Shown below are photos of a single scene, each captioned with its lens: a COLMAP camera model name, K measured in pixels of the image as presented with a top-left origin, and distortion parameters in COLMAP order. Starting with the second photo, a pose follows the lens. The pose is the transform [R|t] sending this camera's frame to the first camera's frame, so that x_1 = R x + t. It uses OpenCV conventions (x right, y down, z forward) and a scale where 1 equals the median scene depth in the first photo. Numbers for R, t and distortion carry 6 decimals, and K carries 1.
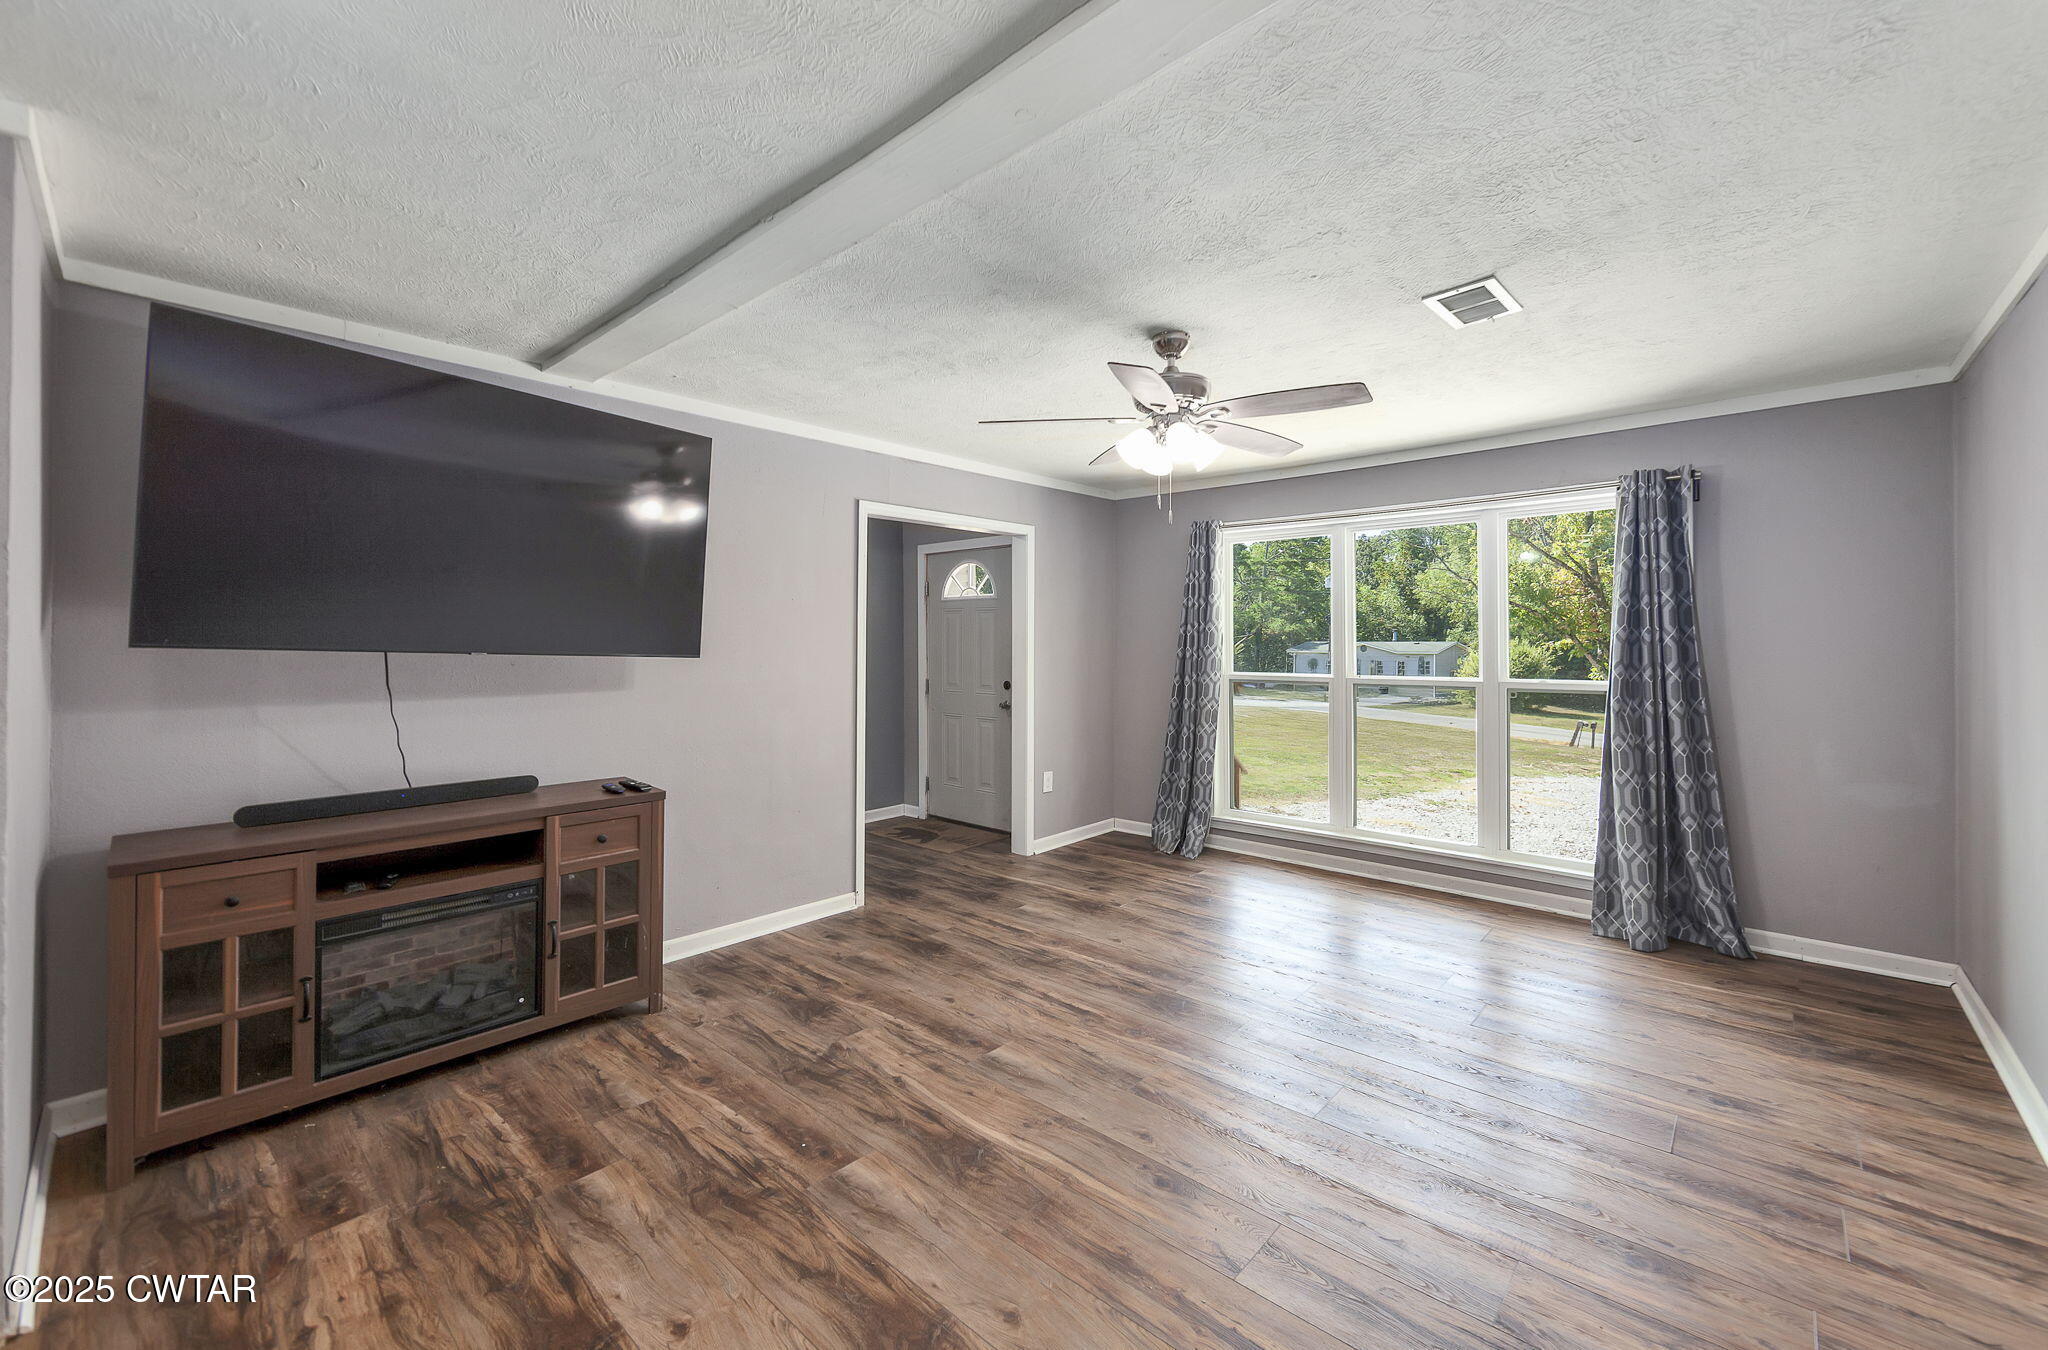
lens RADIAL K [[834.3, 0, 1029.4], [0, 834.3, 640.8], [0, 0, 1]] dist [0.000072, -0.000131]
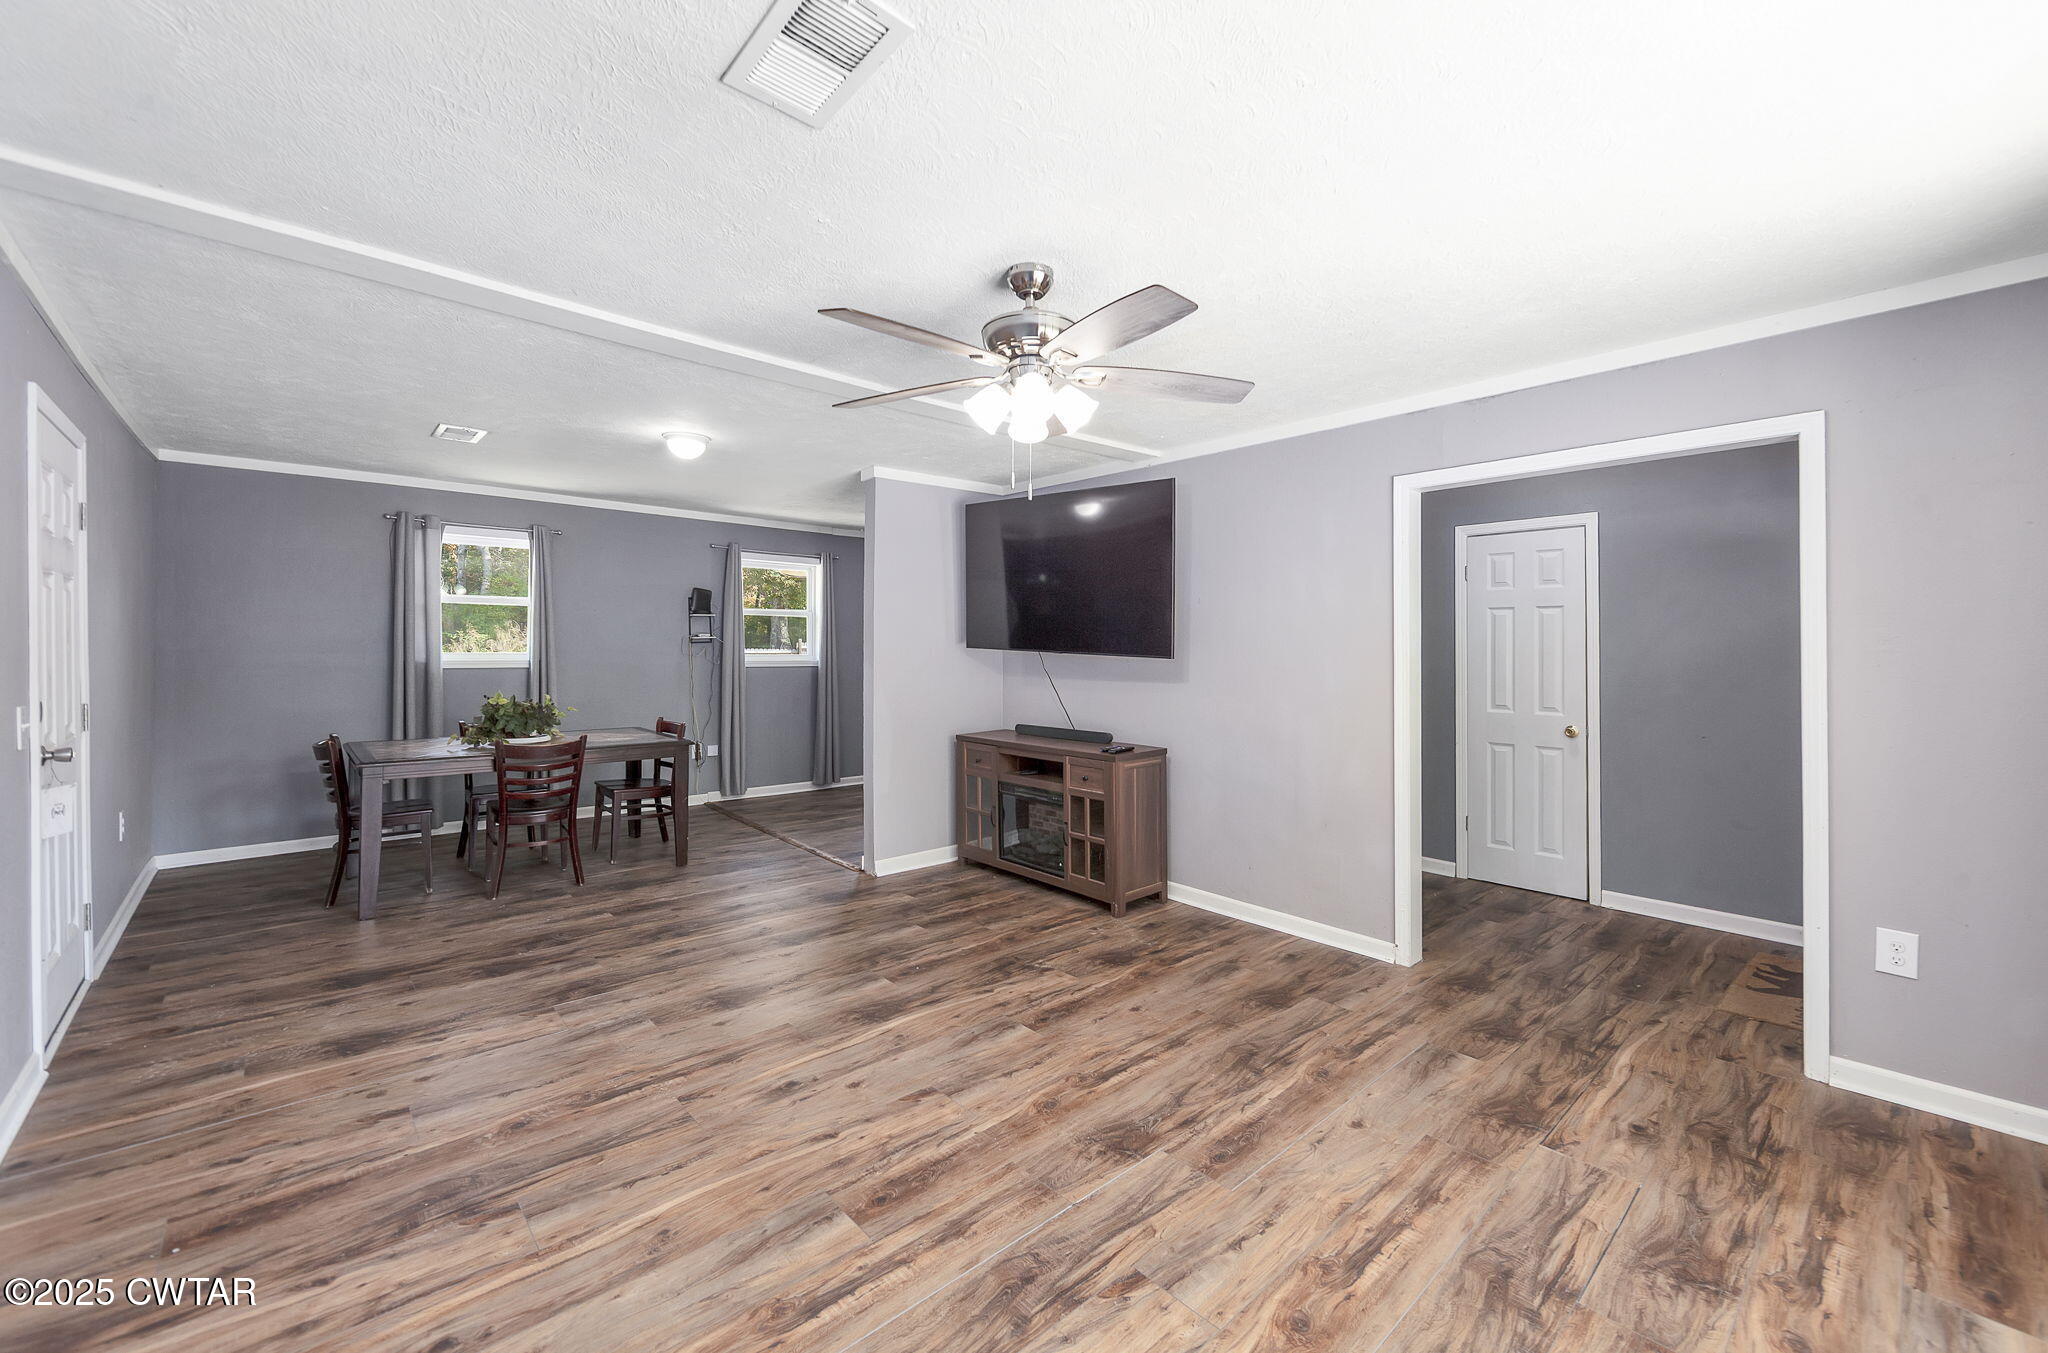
lens RADIAL K [[802.5, 0, 1025.2], [0, 802.5, 641.6], [0, 0, 1]] dist [-0.000689, -0.000176]
pose [[-0.097431, -0.010043, -0.995192, 0.934442], [-0.003379, 0.999947, -0.009760, 0.008532], [0.995237, 0.002412, -0.097460, 1.045081]]
